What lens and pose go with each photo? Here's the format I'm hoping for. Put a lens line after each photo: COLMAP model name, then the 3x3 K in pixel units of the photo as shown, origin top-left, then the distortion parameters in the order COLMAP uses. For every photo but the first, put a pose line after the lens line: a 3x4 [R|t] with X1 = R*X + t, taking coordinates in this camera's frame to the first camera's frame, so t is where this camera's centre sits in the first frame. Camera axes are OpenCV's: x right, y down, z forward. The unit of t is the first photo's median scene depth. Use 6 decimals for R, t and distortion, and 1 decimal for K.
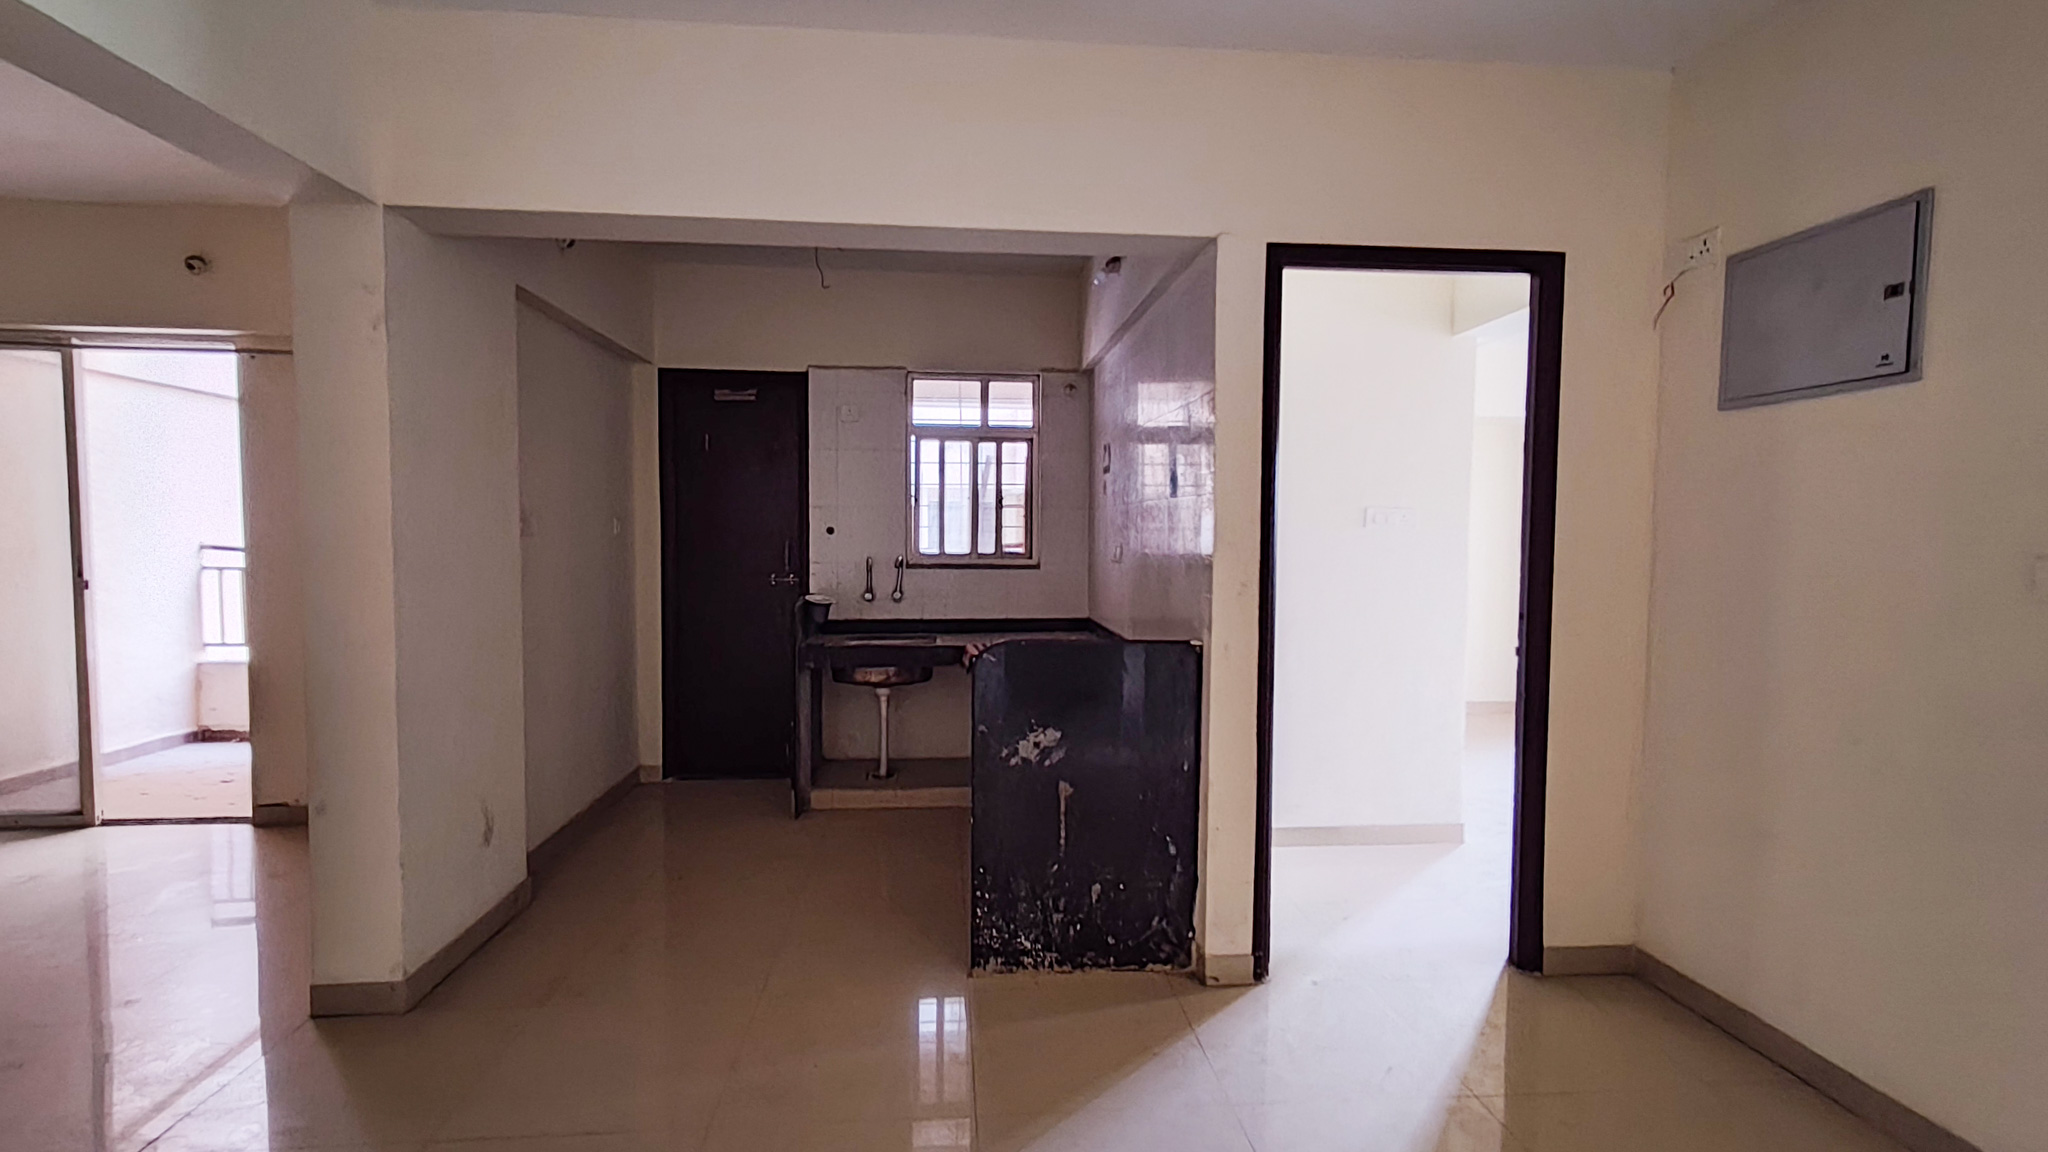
lens RADIAL K [[954.2, 0, 989.0], [0, 954.2, 577.0], [0, 0, 1]] dist [0.002224, 0.000135]
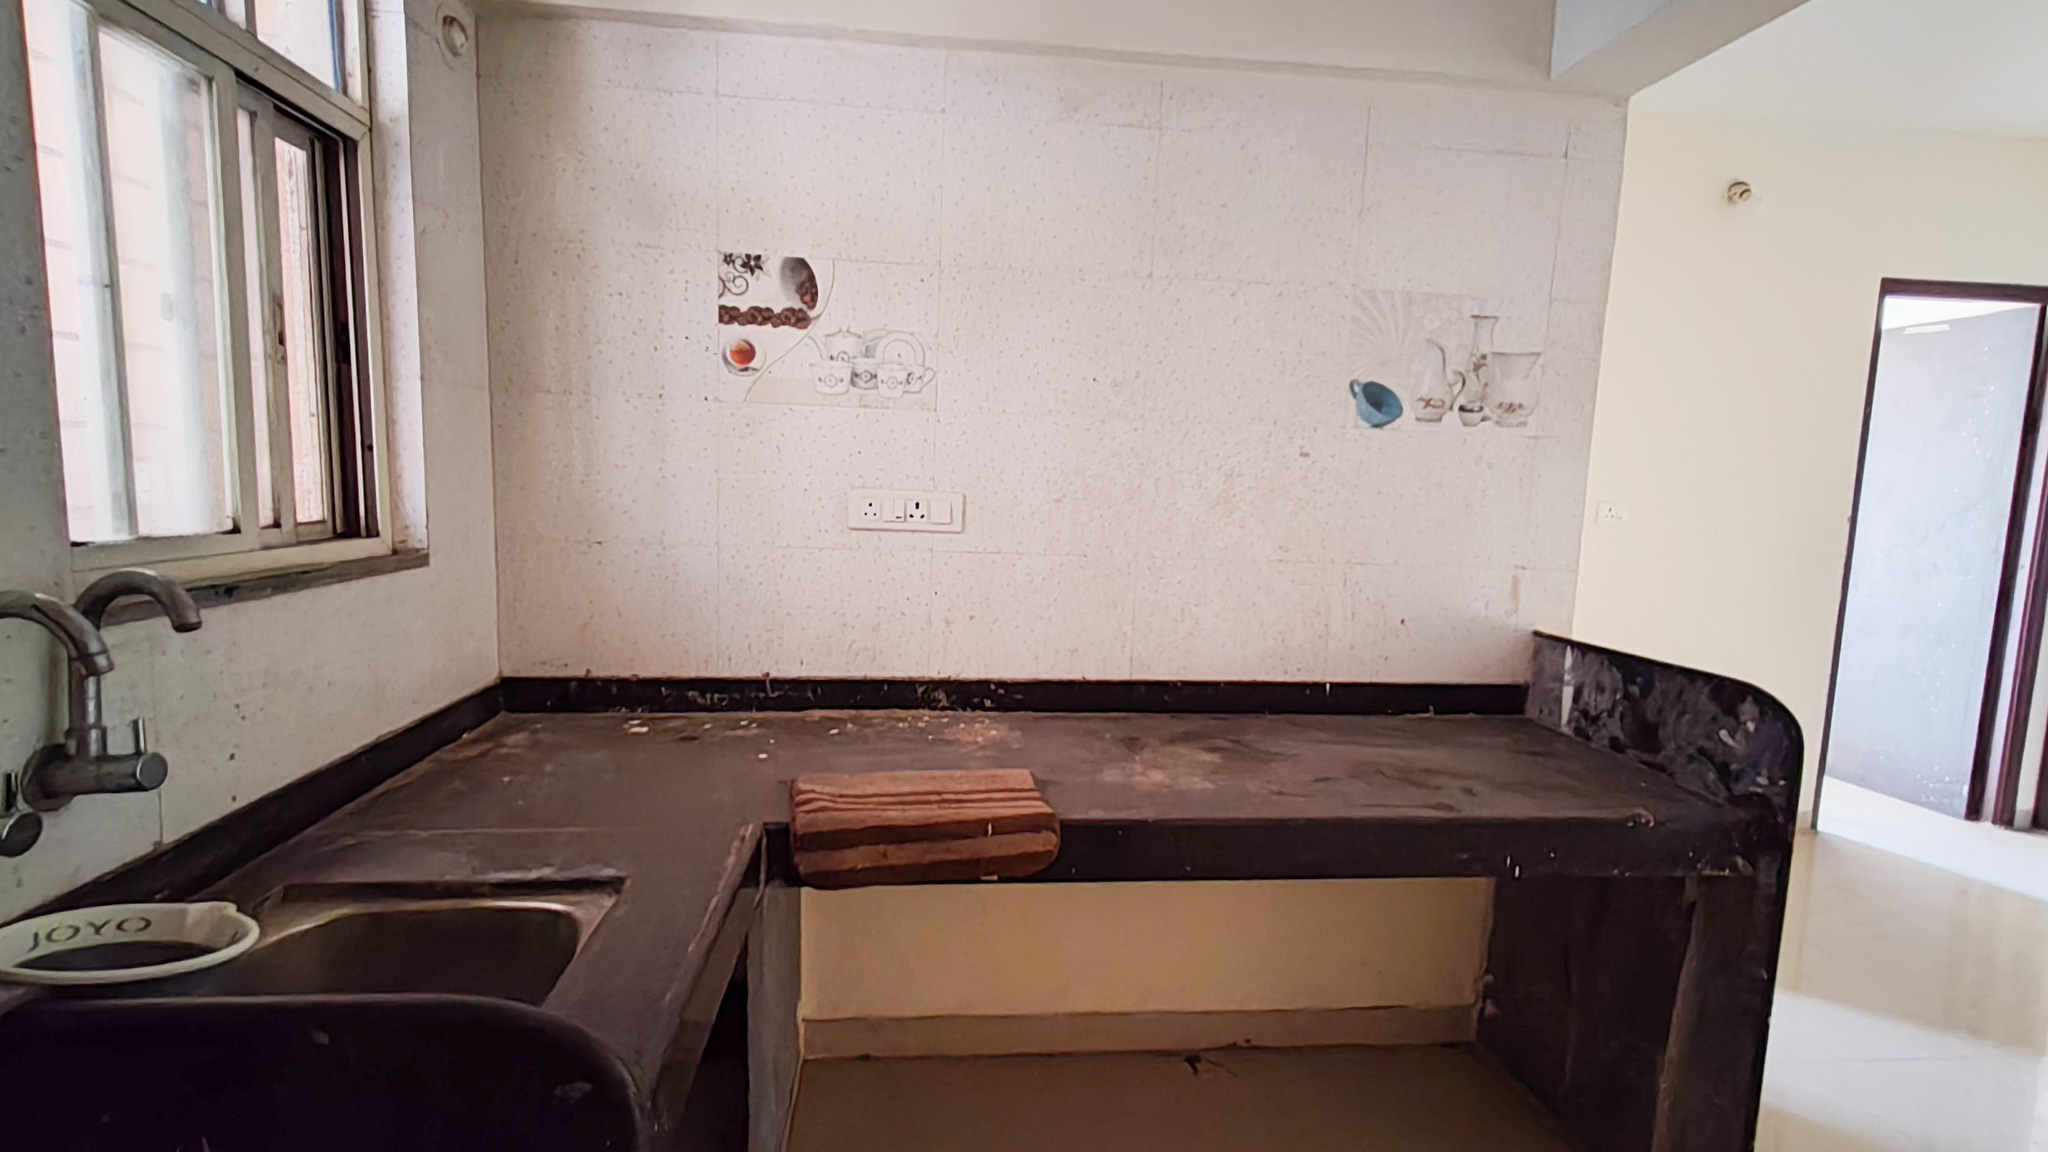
lens RADIAL K [[961.8, 0, 1019.3], [0, 961.8, 580.9], [0, 0, 1]] dist [0.007801, 0.000000]
pose [[-0.015444, -0.110234, 0.993786, -0.290023], [0.020592, 0.993658, 0.110540, -0.037034], [-0.999669, 0.022171, -0.013076, 0.812311]]
